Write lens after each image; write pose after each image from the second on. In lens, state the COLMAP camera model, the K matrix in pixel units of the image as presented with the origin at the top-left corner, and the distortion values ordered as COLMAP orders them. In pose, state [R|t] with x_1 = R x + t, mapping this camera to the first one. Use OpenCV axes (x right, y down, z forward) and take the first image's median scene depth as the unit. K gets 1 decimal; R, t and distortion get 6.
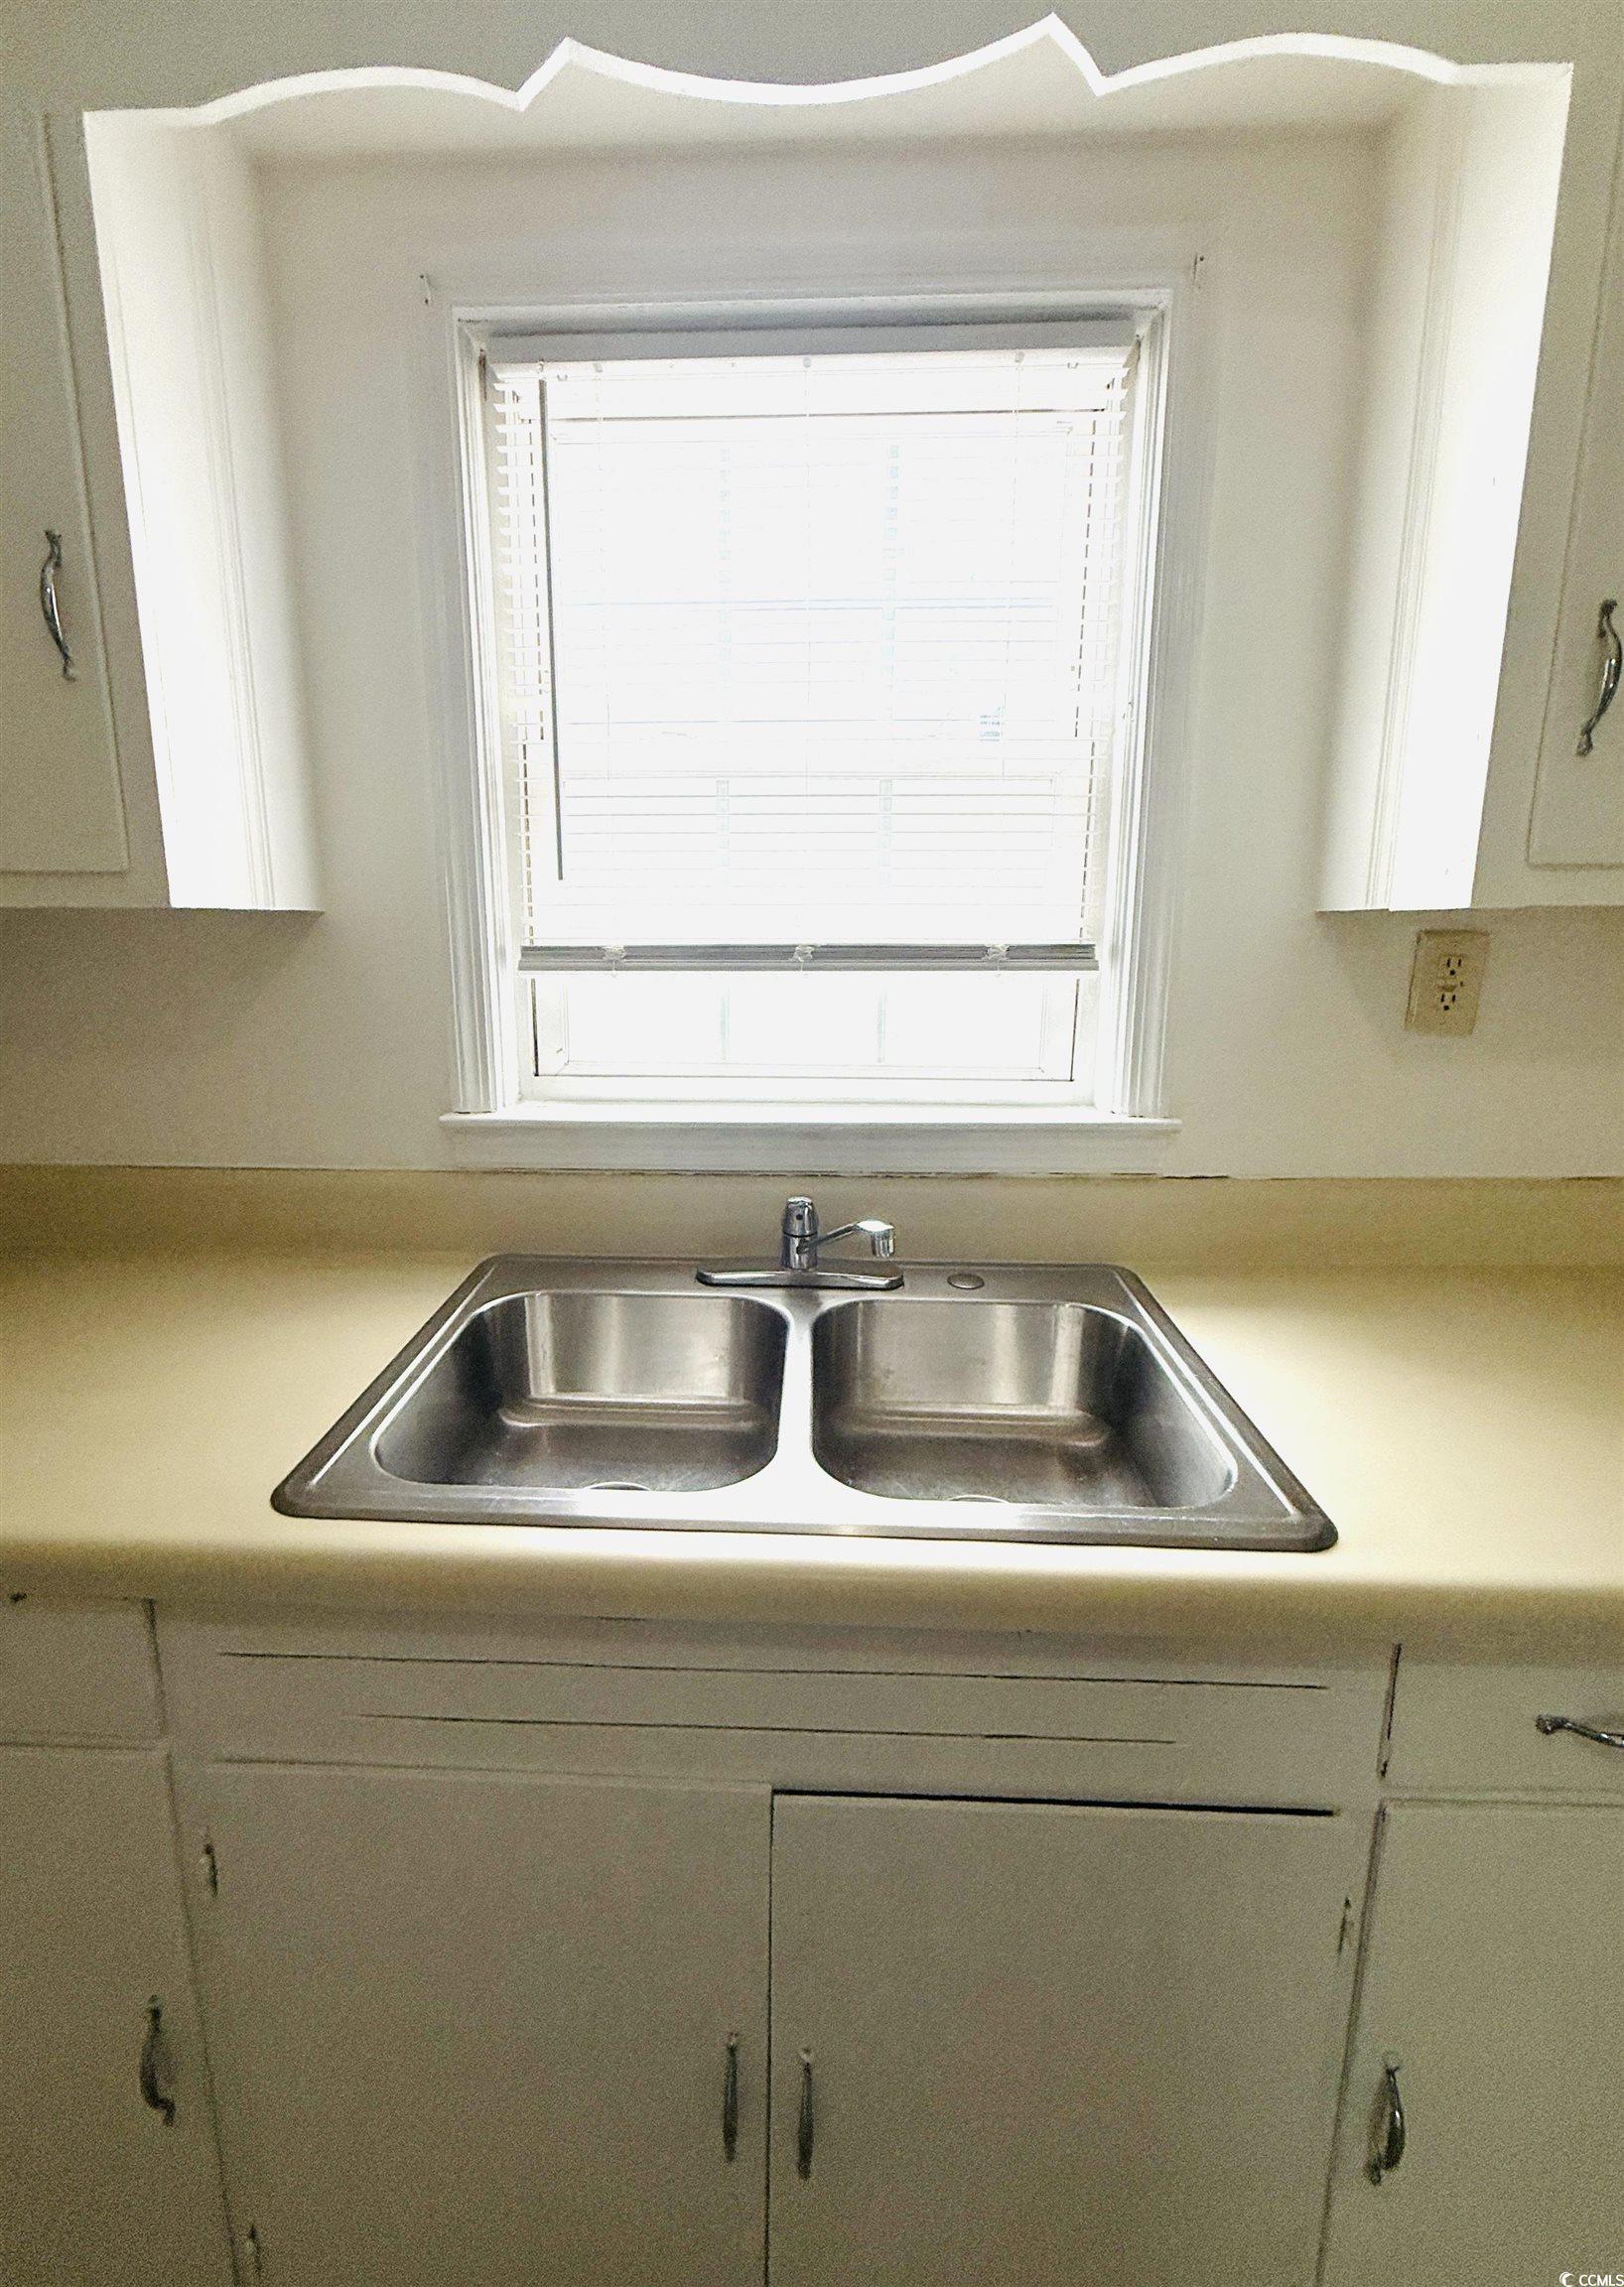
lens RADIAL K [[984.0, 0, 762.8], [0, 984.0, 1115.8], [0, 0, 1]] dist [-0.001267, -0.000185]
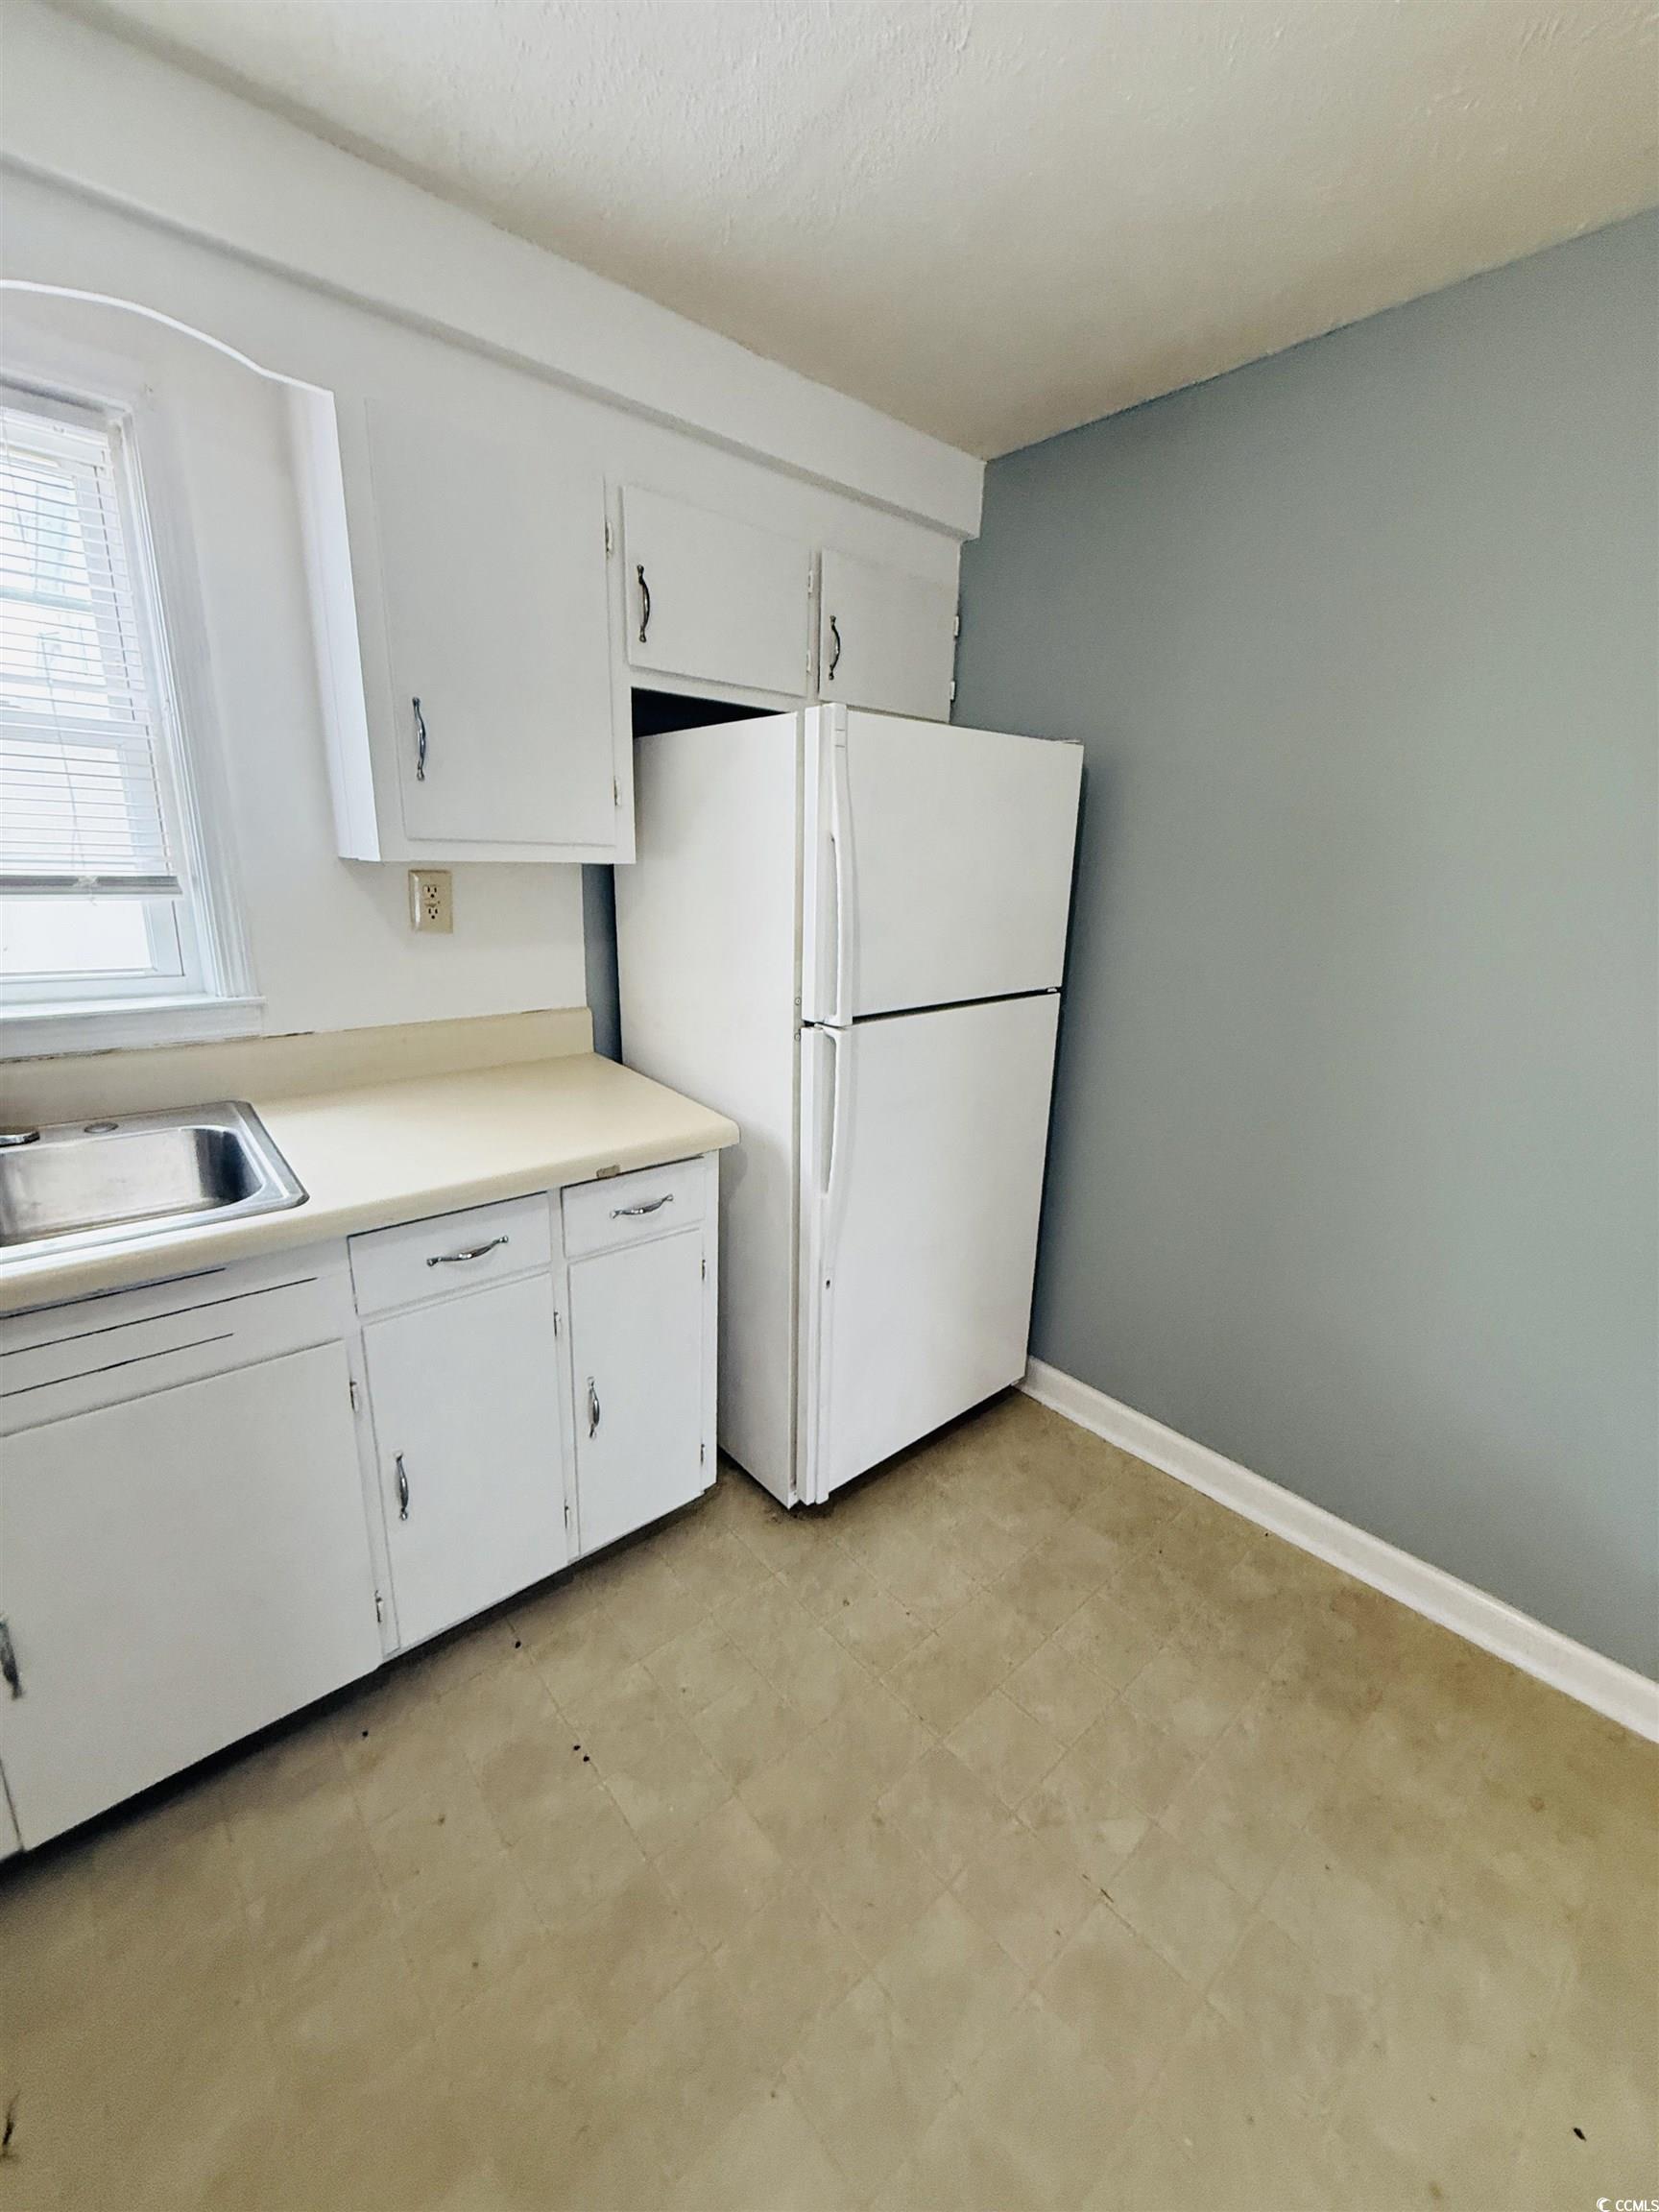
lens RADIAL K [[882.5, 0, 824.4], [0, 882.5, 1098.2], [0, 0, 1]] dist [0.002322, -0.000146]
pose [[0.724359, -0.157408, 0.671212, 0.116887], [0.095564, 0.987113, 0.128359, 0.066838], [-0.682767, -0.028835, 0.730067, -0.573824]]
